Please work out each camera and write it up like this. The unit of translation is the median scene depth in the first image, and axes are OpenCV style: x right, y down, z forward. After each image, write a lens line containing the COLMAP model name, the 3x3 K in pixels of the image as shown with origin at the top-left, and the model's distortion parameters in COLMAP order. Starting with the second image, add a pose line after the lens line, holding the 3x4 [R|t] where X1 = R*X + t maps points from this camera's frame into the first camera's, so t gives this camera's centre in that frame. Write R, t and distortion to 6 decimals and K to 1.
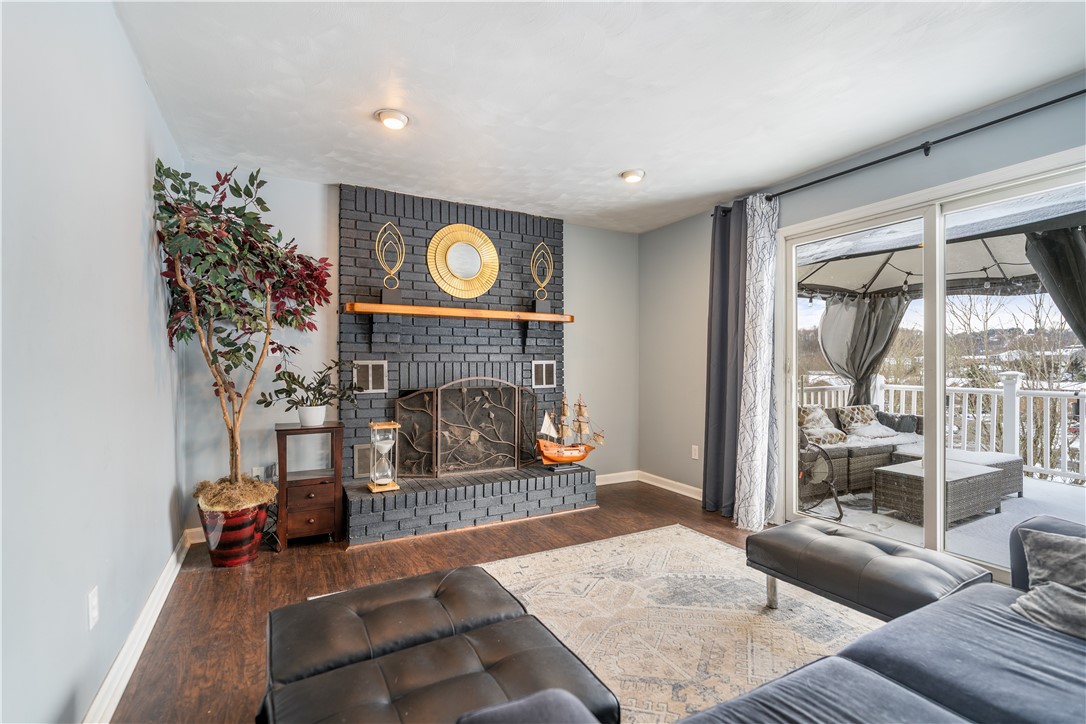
lens RADIAL K [[498.3, 0, 538.5], [0, 498.3, 364.4], [0, 0, 1]] dist [0.003195, -0.000514]
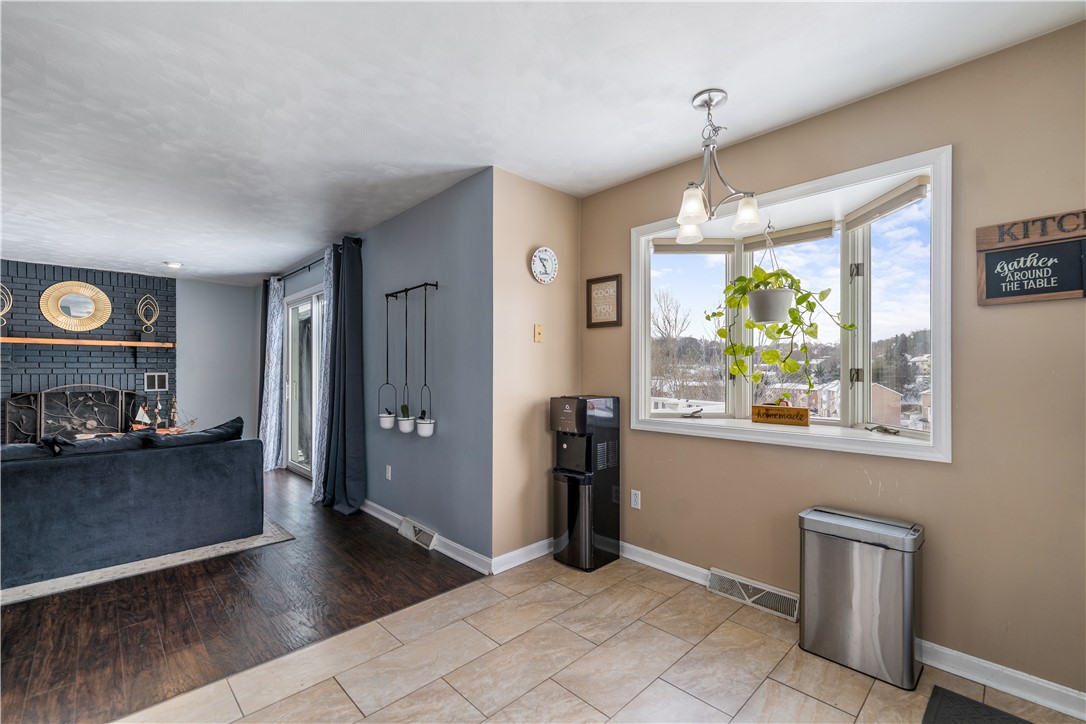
lens RADIAL K [[468.7, 0, 546.9], [0, 468.7, 370.8], [0, 0, 1]] dist [-0.003169, -0.000591]
pose [[0.959281, 0.001442, 0.282448, 0.907358], [-0.001644, 0.999999, 0.000479, -0.019908], [-0.282447, -0.000924, 0.959282, -0.829768]]
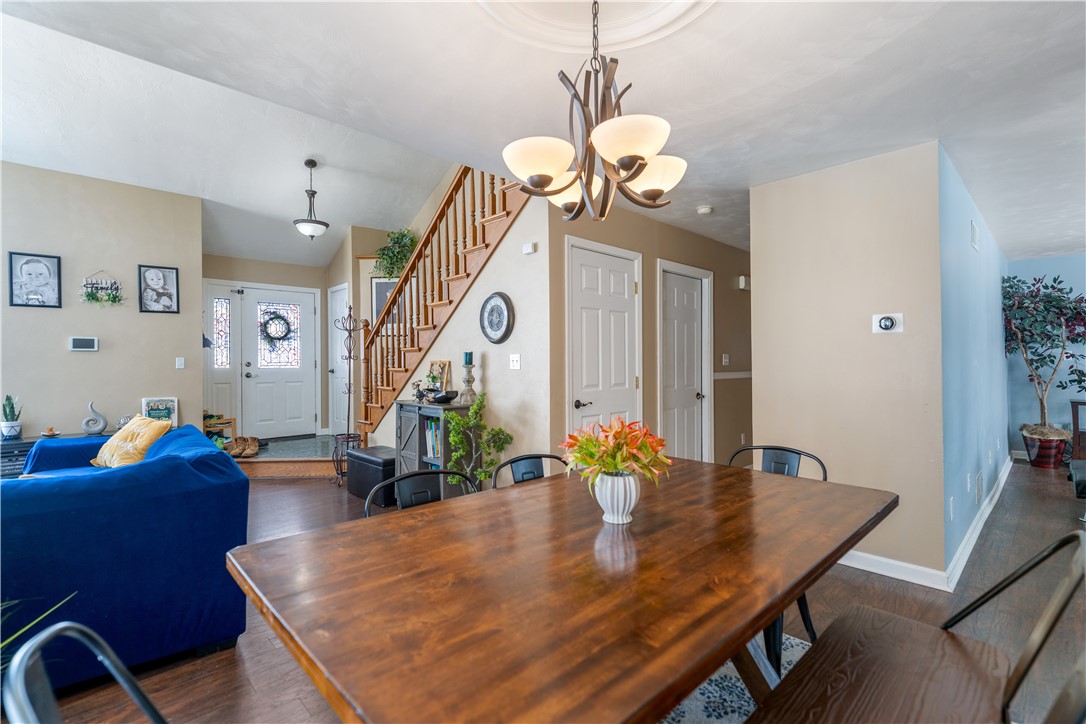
lens RADIAL K [[498.3, 0, 545.9], [0, 498.3, 358.0], [0, 0, 1]] dist [0.003195, -0.000514]
pose [[0.282468, -0.012539, -0.959195, 0.579049], [0.008361, 0.999909, -0.010609, -0.020525], [0.959240, -0.005023, 0.282547, -1.144210]]
